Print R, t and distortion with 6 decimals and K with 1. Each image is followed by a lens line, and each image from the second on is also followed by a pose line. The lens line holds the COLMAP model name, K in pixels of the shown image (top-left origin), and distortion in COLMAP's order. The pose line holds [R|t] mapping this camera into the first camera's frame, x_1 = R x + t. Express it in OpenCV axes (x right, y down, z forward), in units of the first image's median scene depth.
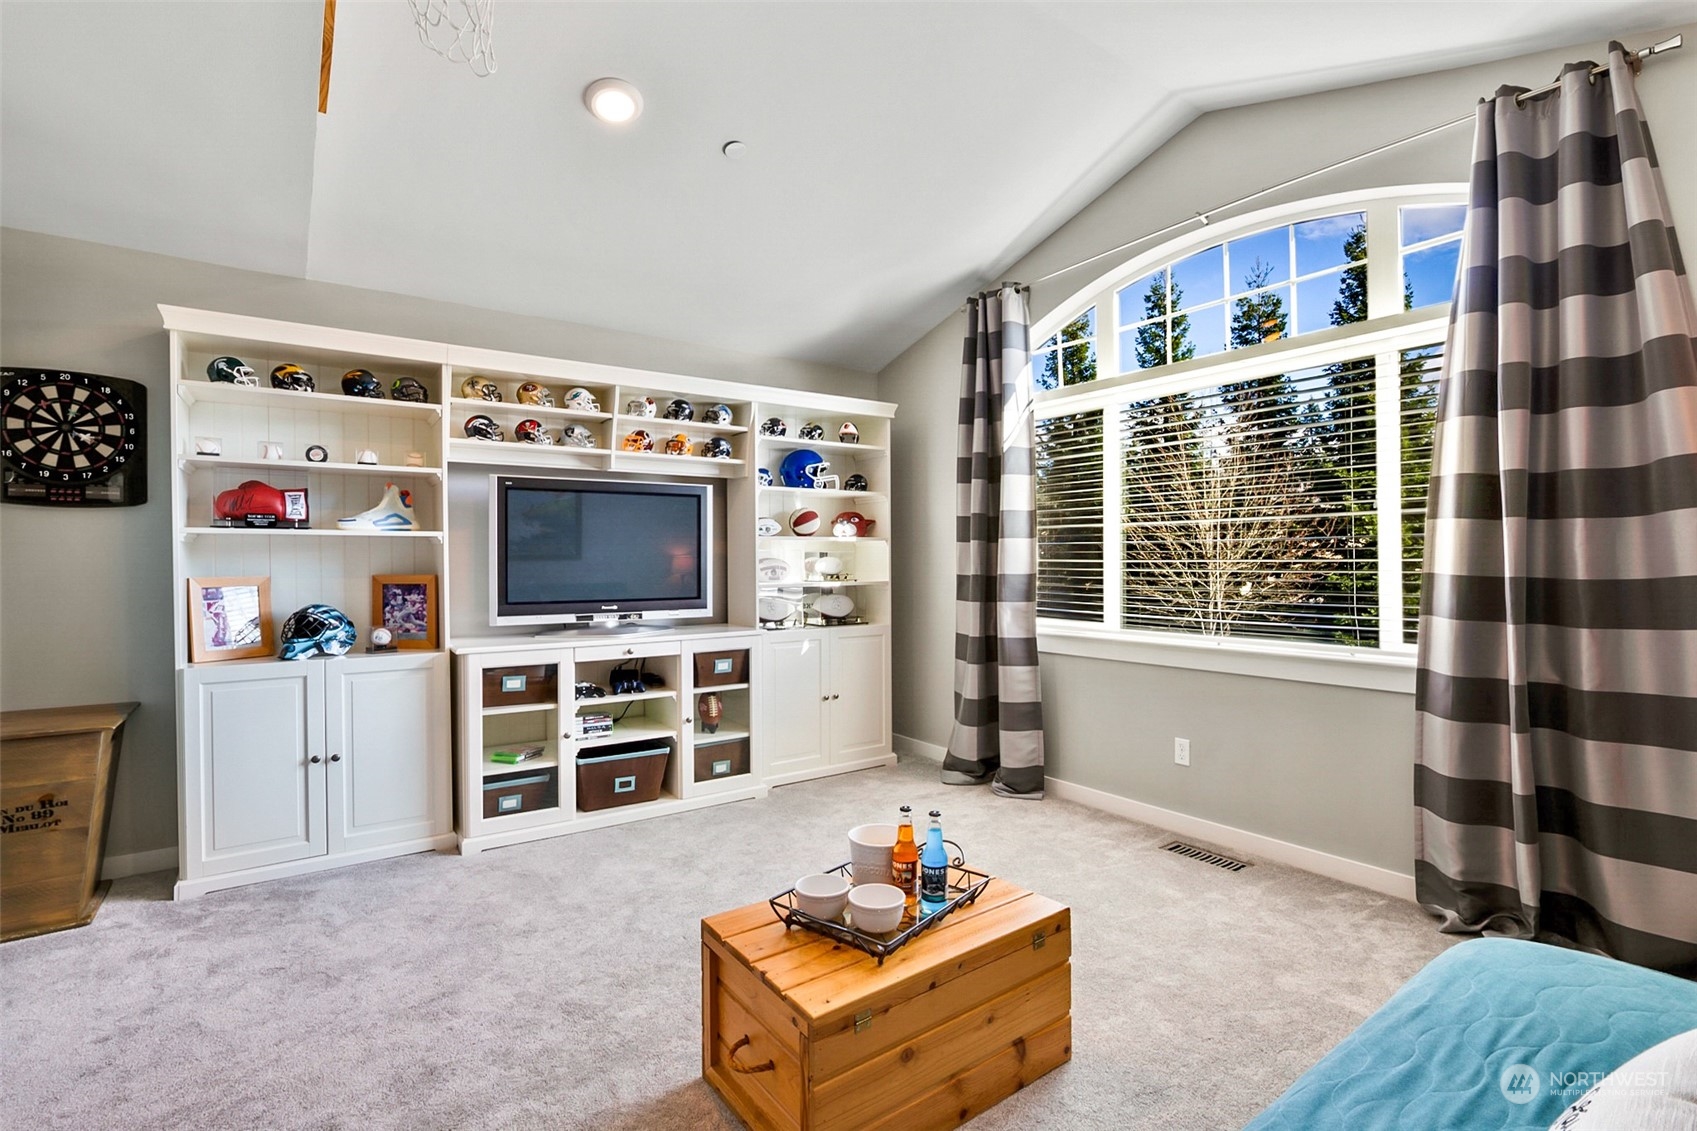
lens RADIAL K [[780.1, 0, 842.6], [0, 780.1, 560.2], [0, 0, 1]] dist [-0.021244, 0.007328]
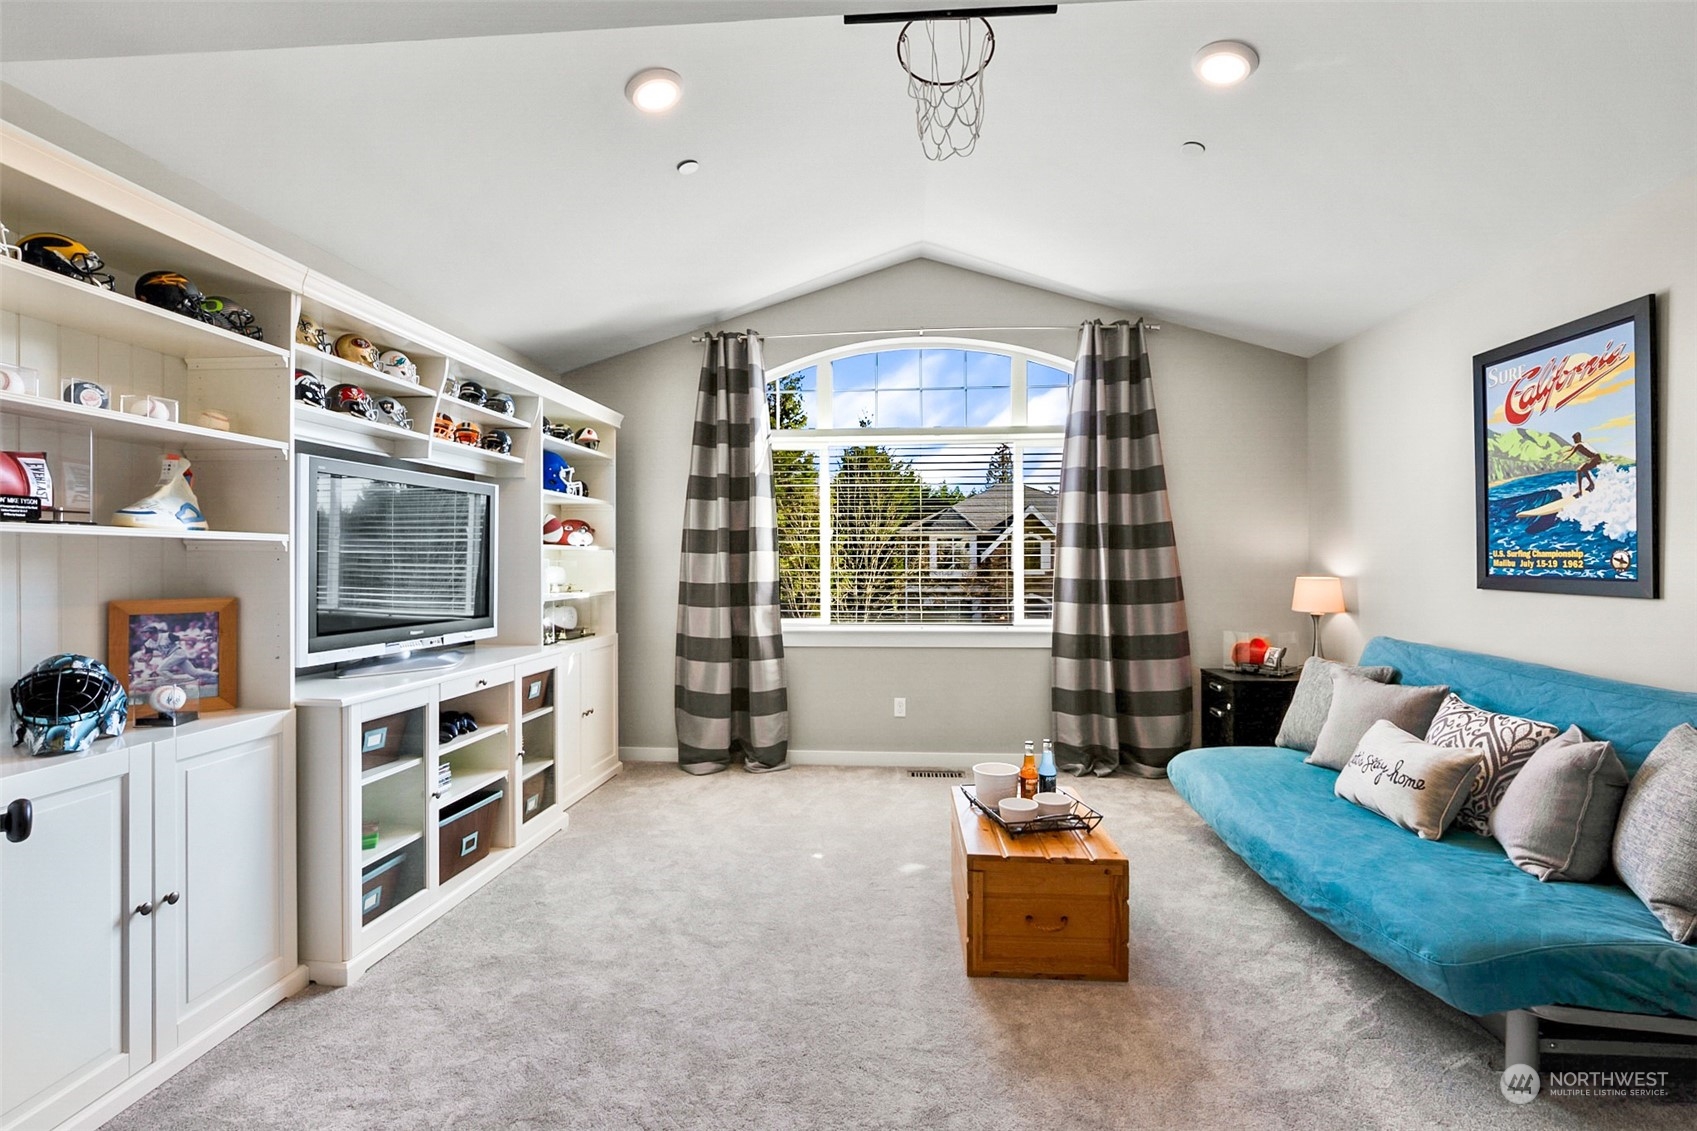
lens RADIAL K [[780.1, 0, 849.0], [0, 780.1, 562.6], [0, 0, 1]] dist [-0.021244, 0.007328]
pose [[0.643299, 0.002913, 0.765610, -0.660081], [-0.001540, 0.999996, -0.002511, -0.009436], [-0.765614, 0.000437, 0.643301, 0.162514]]
